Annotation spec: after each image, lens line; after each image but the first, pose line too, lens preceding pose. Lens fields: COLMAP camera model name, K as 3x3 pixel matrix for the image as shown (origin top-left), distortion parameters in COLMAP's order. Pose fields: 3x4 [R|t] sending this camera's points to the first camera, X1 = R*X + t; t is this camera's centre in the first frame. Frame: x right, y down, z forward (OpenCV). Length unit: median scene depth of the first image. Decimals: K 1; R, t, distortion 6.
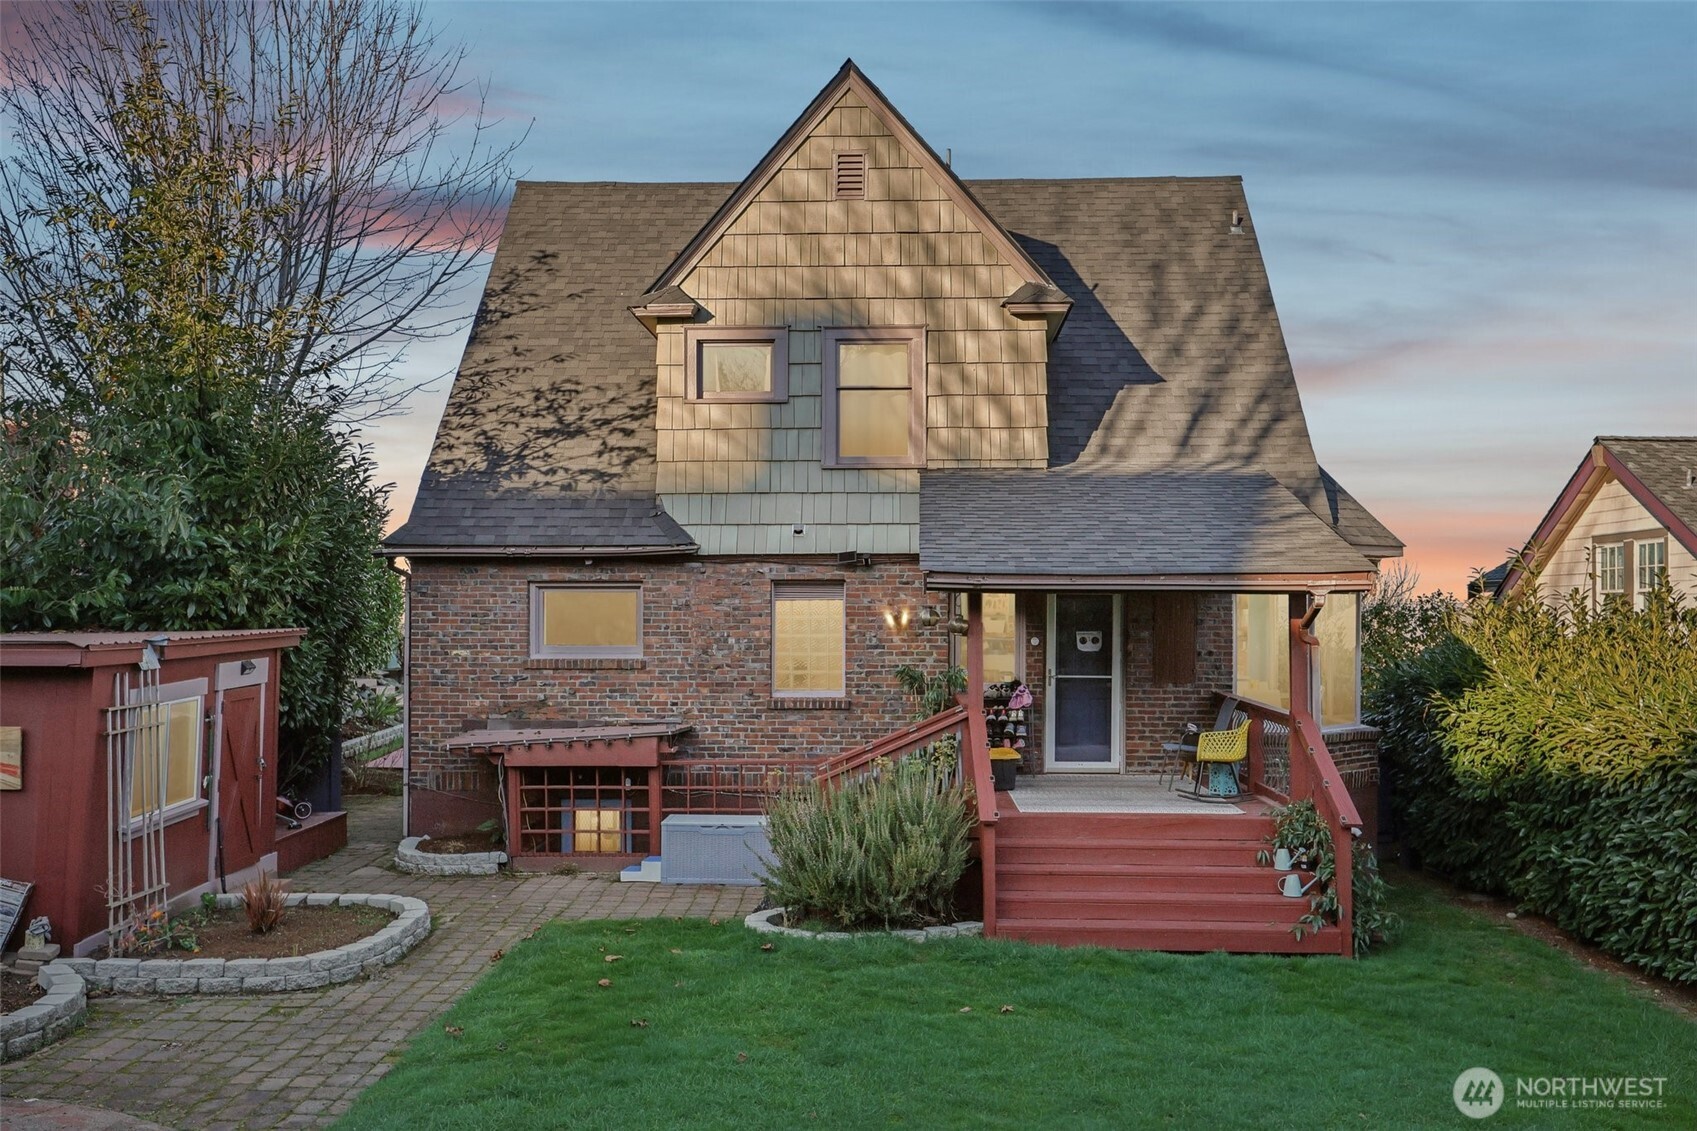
lens RADIAL K [[1442.9, 0, 848.5], [0, 1442.9, 565.5], [0, 0, 1]] dist [0.000562, 0.004952]
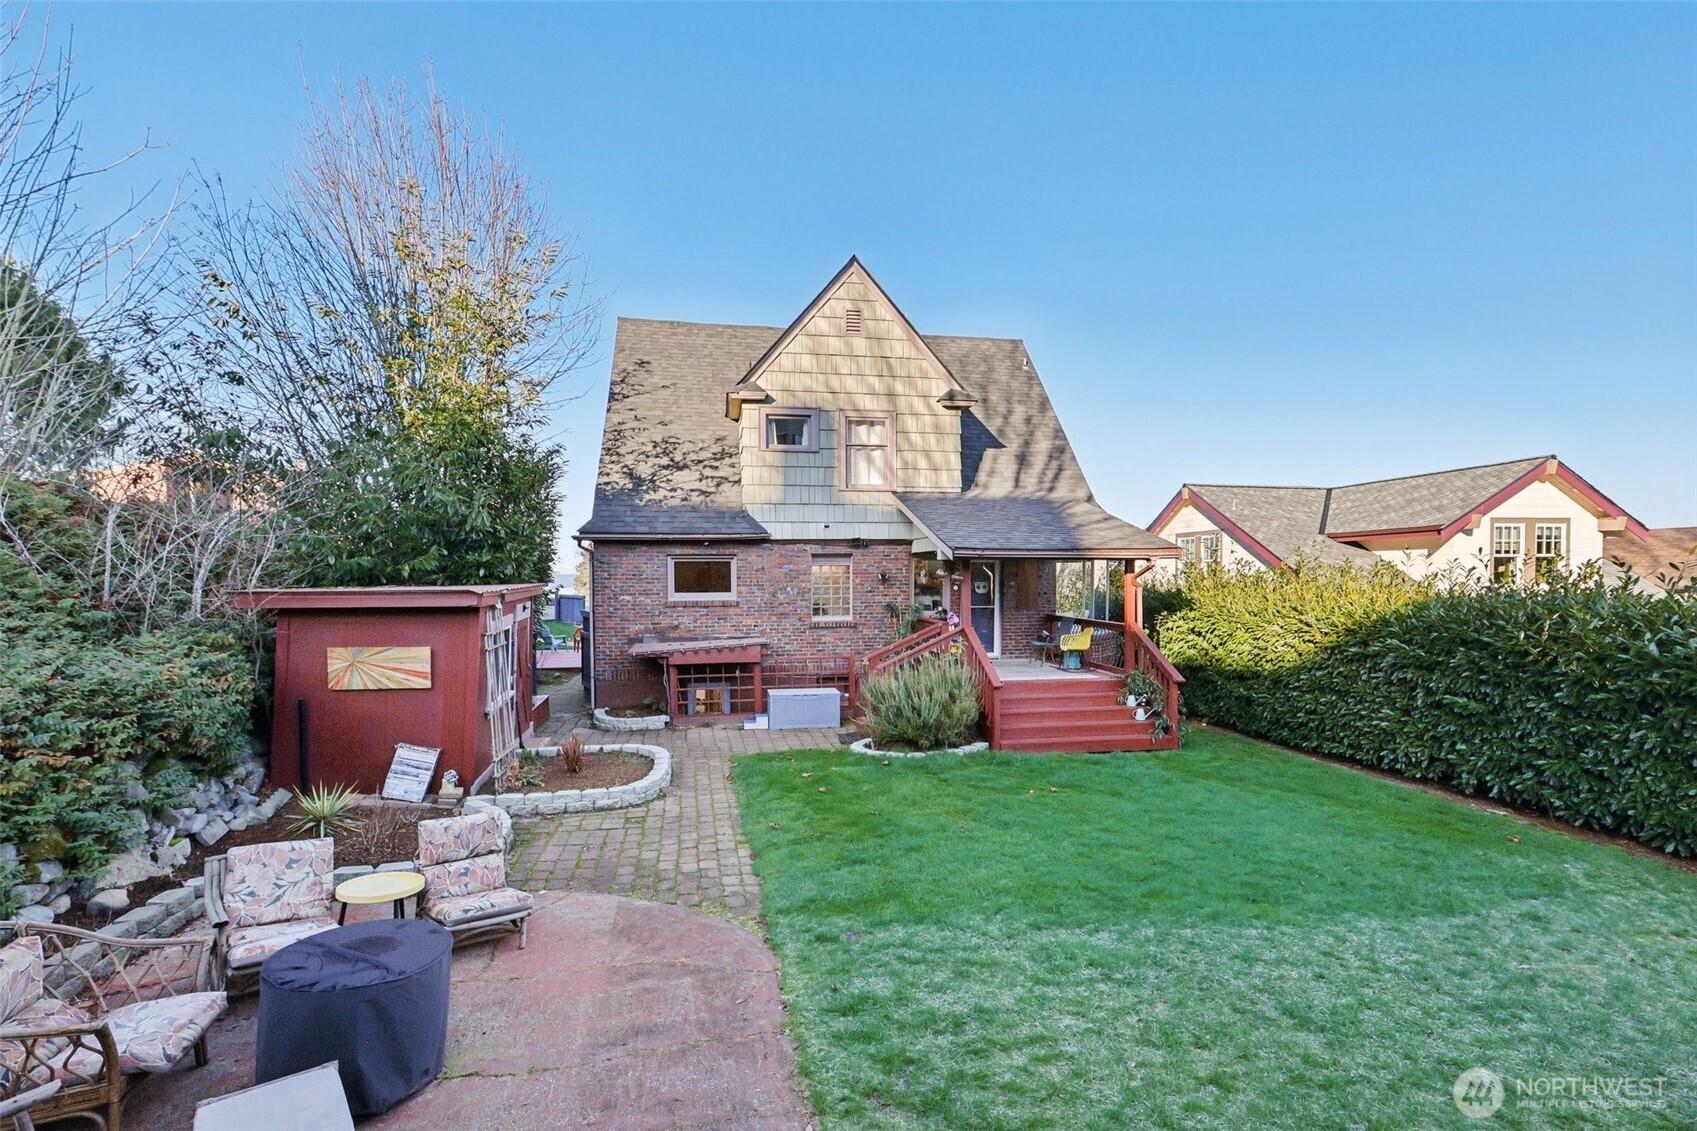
lens RADIAL K [[766.7, 0, 848.3], [0, 766.7, 586.1], [0, 0, 1]] dist [-0.002940, -0.000075]
pose [[0.977543, -0.008625, 0.210561, -0.205301], [-0.000442, 0.999076, 0.042974, 0.008869], [-0.210737, -0.042102, 0.976636, 0.083128]]
